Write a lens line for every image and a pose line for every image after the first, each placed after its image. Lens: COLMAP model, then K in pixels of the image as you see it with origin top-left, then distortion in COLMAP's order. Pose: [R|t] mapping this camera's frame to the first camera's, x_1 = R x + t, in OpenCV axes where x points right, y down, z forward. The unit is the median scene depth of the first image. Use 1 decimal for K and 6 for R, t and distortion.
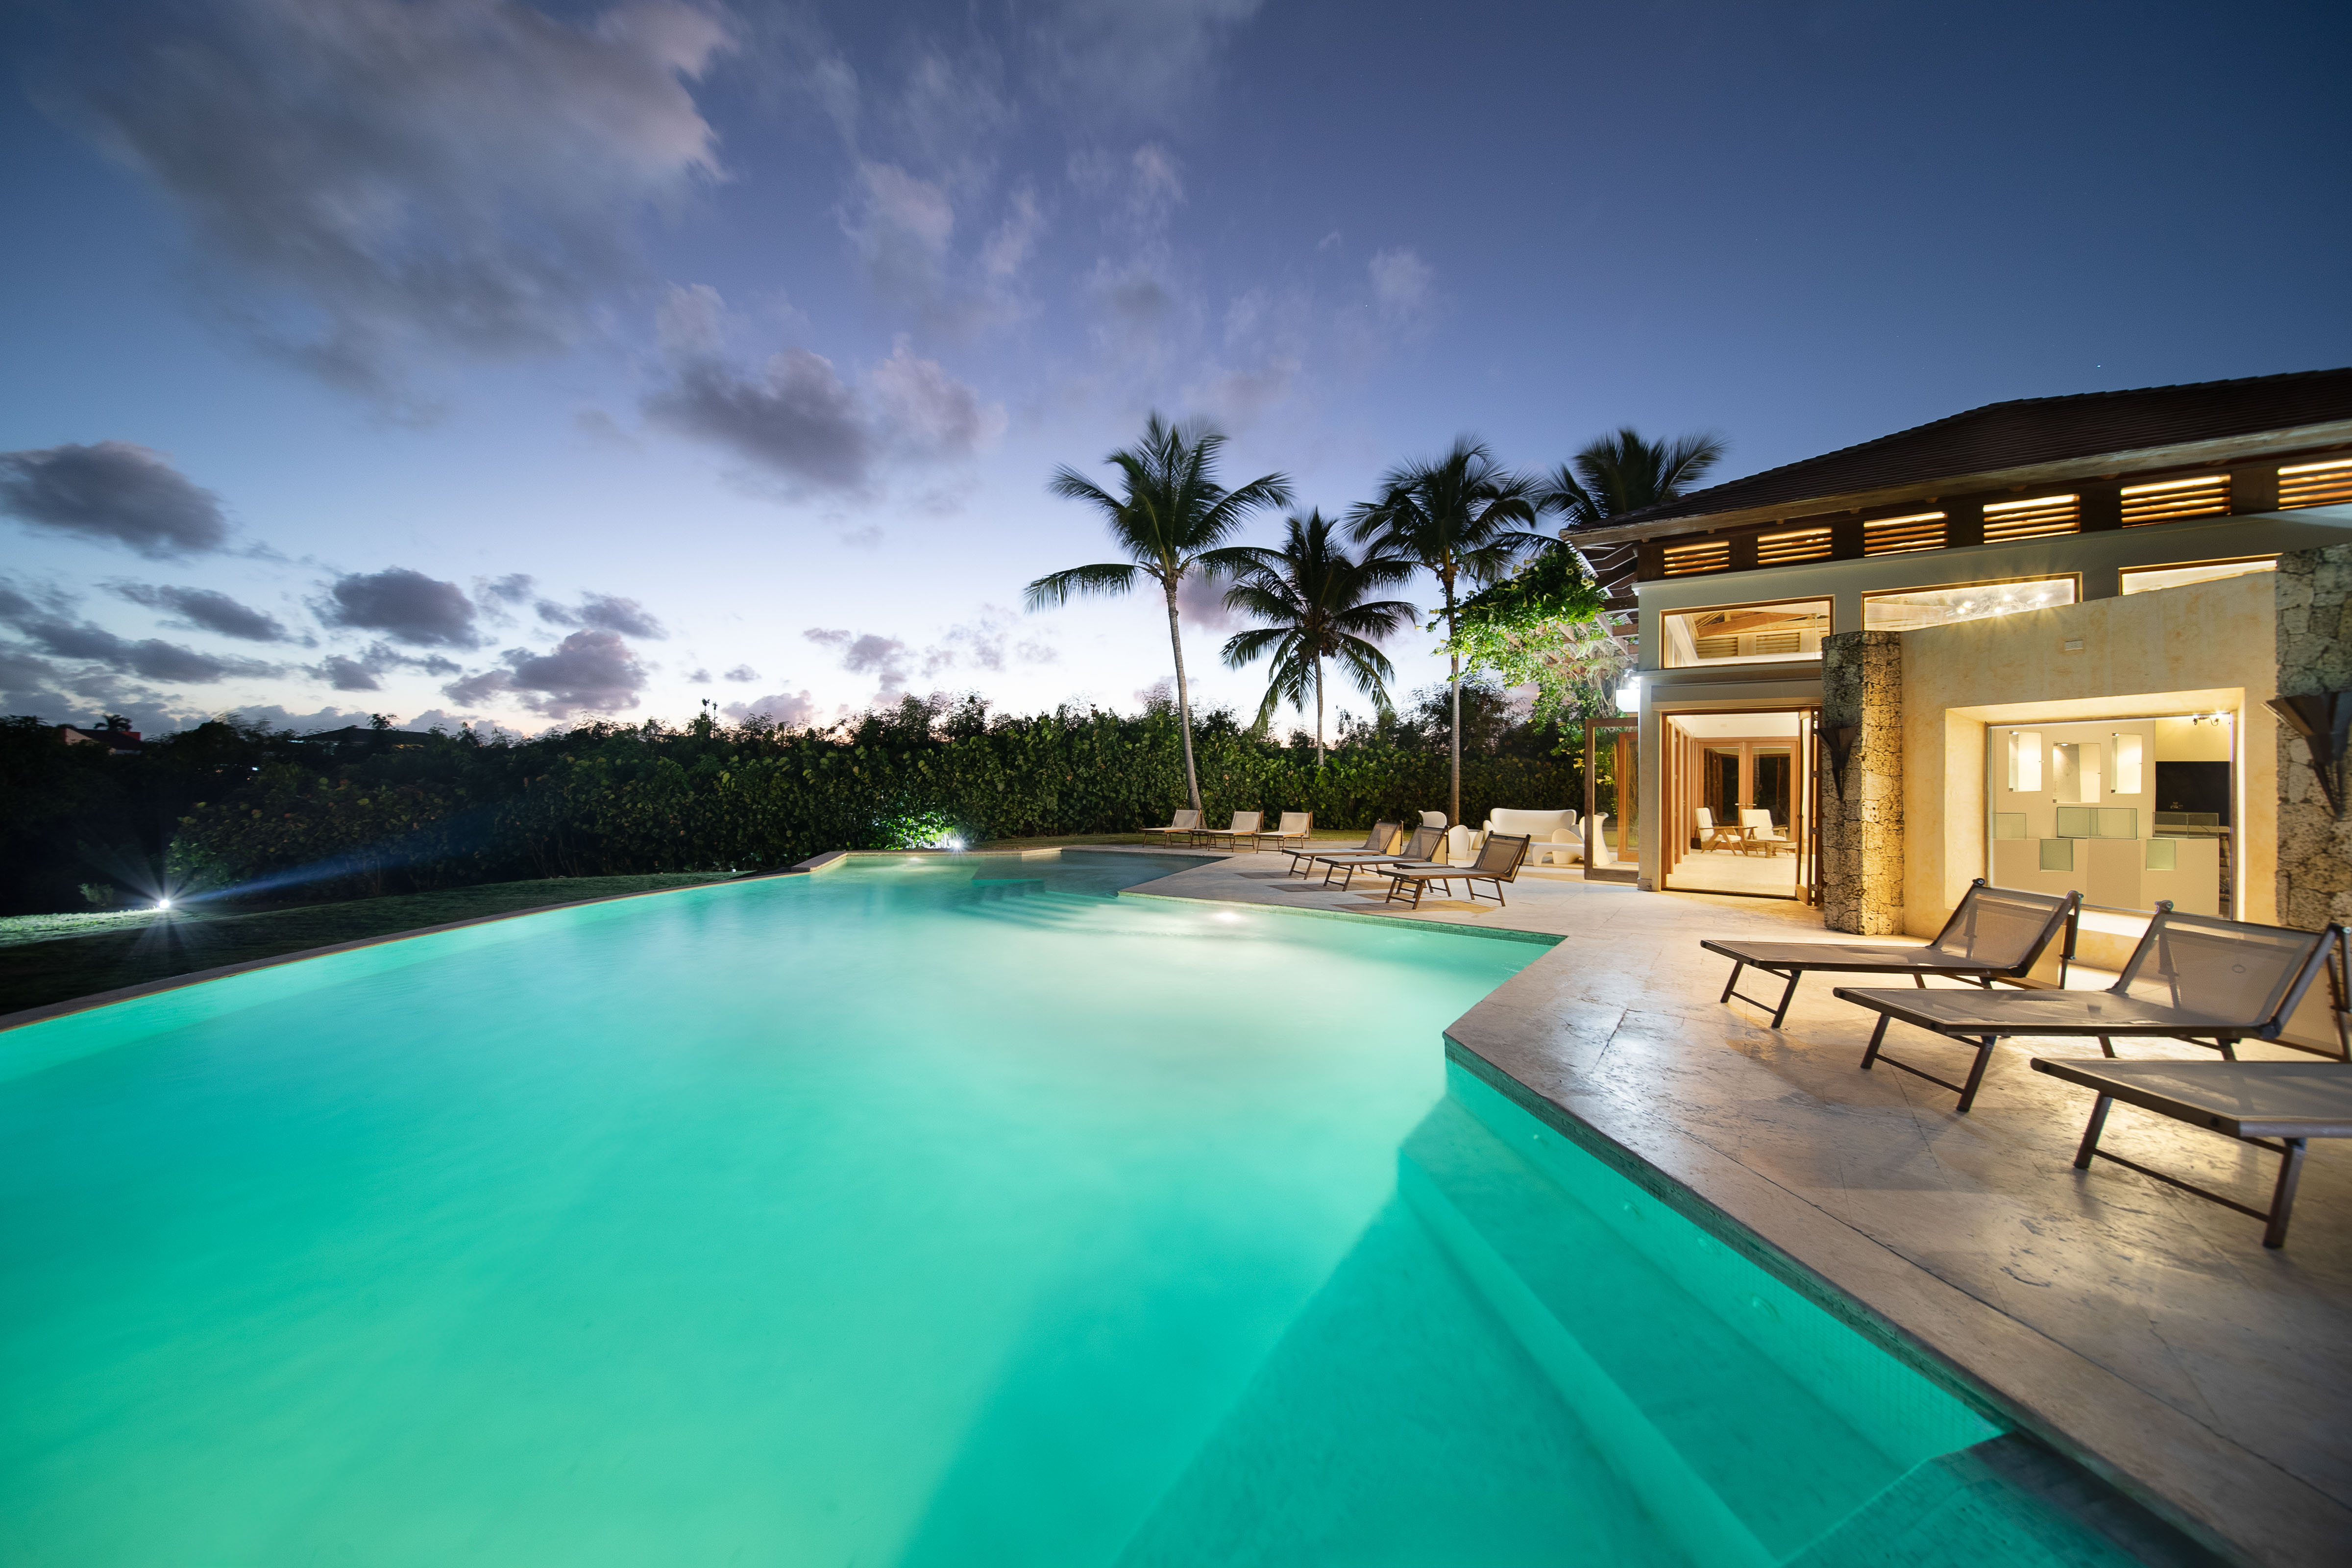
lens RADIAL K [[850.5, 0, 1175.0], [0, 850.5, 780.1], [0, 0, 1]] dist [-0.001468, -0.000020]
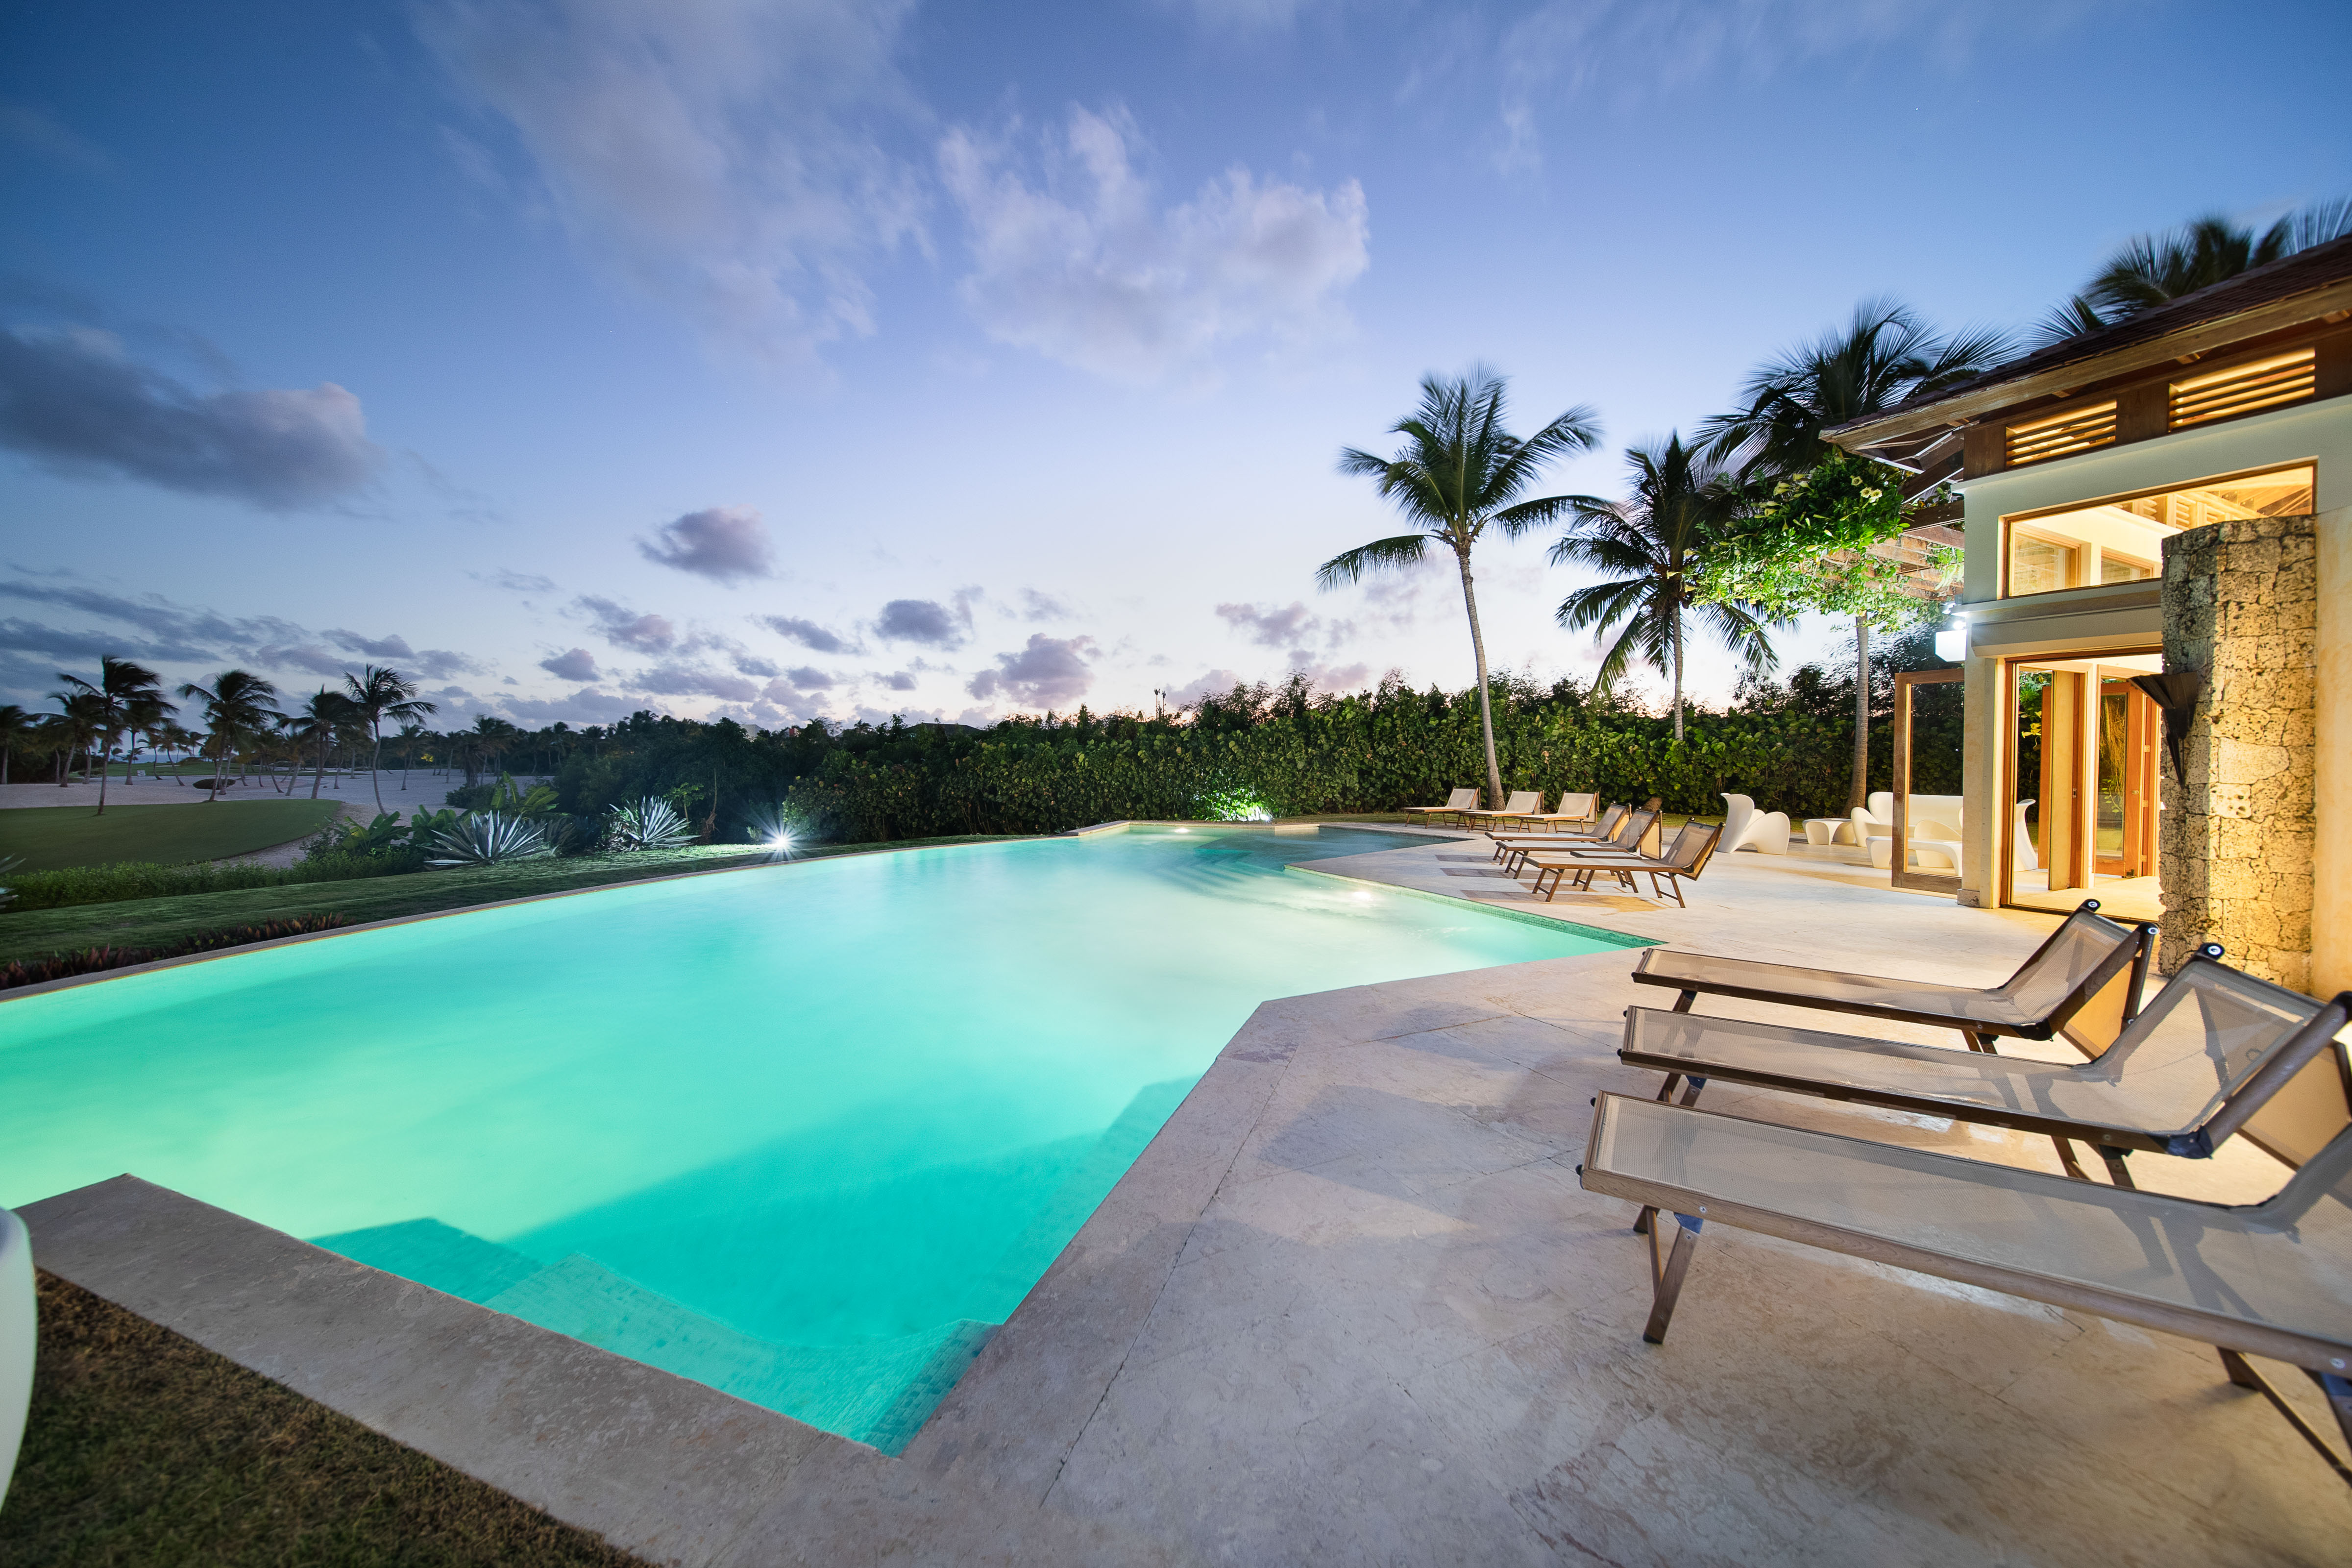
lens RADIAL K [[850.5, 0, 1163.6], [0, 850.5, 783.2], [0, 0, 1]] dist [-0.001468, -0.000020]
pose [[0.861312, 0.008746, -0.508000, 0.184178], [0.006482, 0.999581, 0.028199, -0.000243], [0.508034, -0.027581, 0.860895, 0.012530]]
